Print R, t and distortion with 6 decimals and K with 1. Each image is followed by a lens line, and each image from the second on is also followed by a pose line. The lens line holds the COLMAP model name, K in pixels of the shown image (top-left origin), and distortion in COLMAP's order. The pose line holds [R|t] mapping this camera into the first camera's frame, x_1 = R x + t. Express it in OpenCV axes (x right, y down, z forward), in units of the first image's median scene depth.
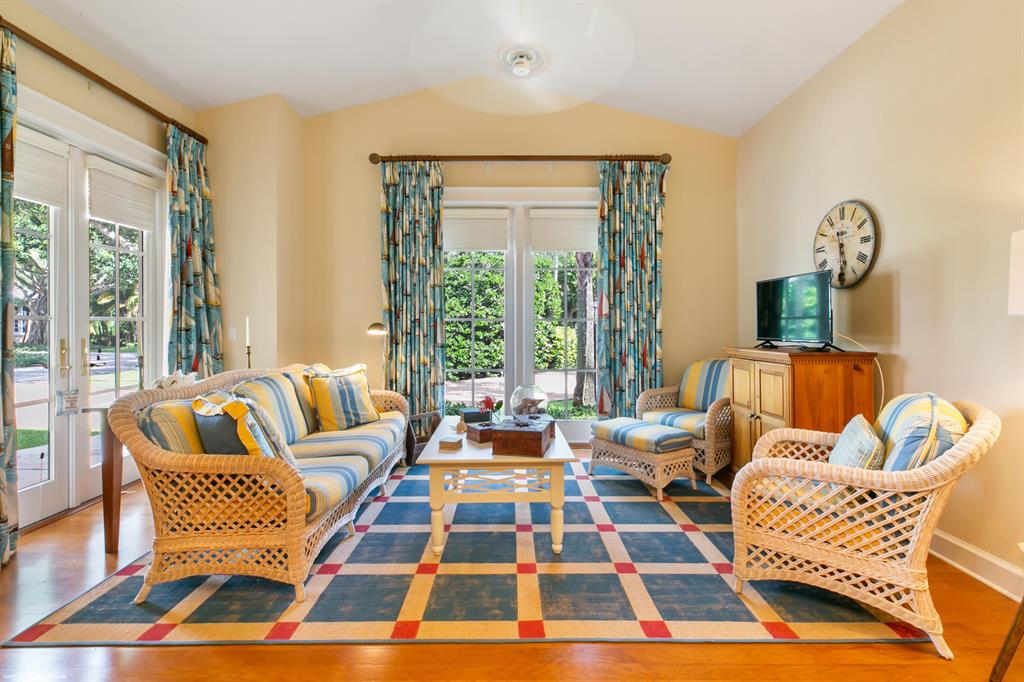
lens RADIAL K [[469.9, 0, 510.1], [0, 469.9, 327.5], [0, 0, 1]] dist [0.000856, -0.000085]
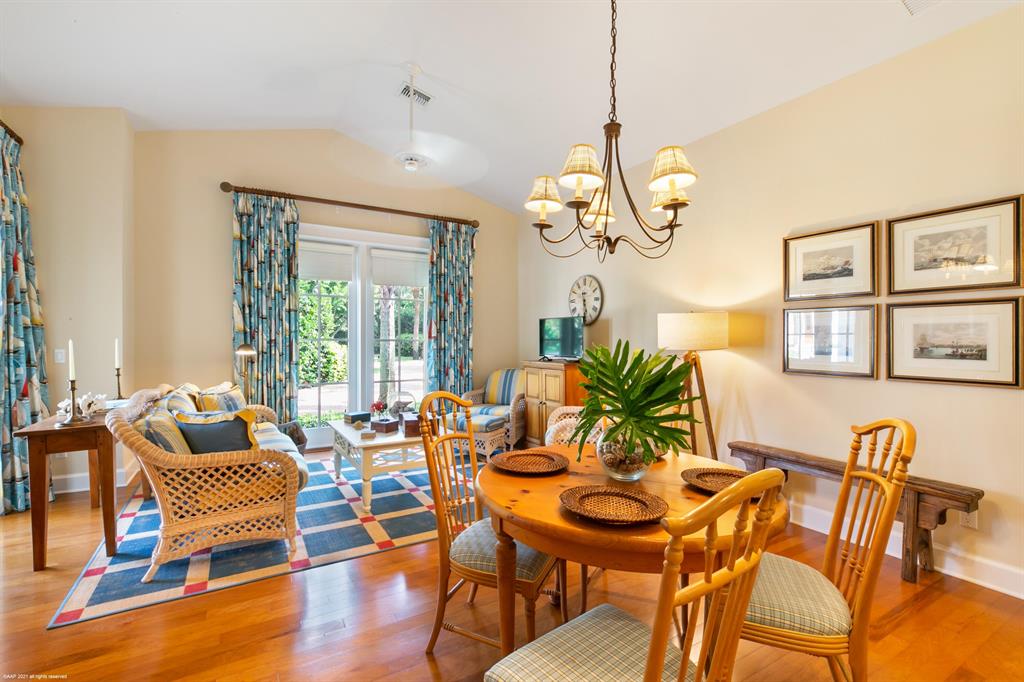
lens RADIAL K [[469.9, 0, 512.6], [0, 469.9, 342.9], [0, 0, 1]] dist [0.000856, -0.000085]
pose [[0.859304, 0.001034, 0.511464, -0.294123], [-0.004951, 0.999968, 0.006297, -0.021184], [-0.511442, -0.007943, 0.859281, -0.252778]]
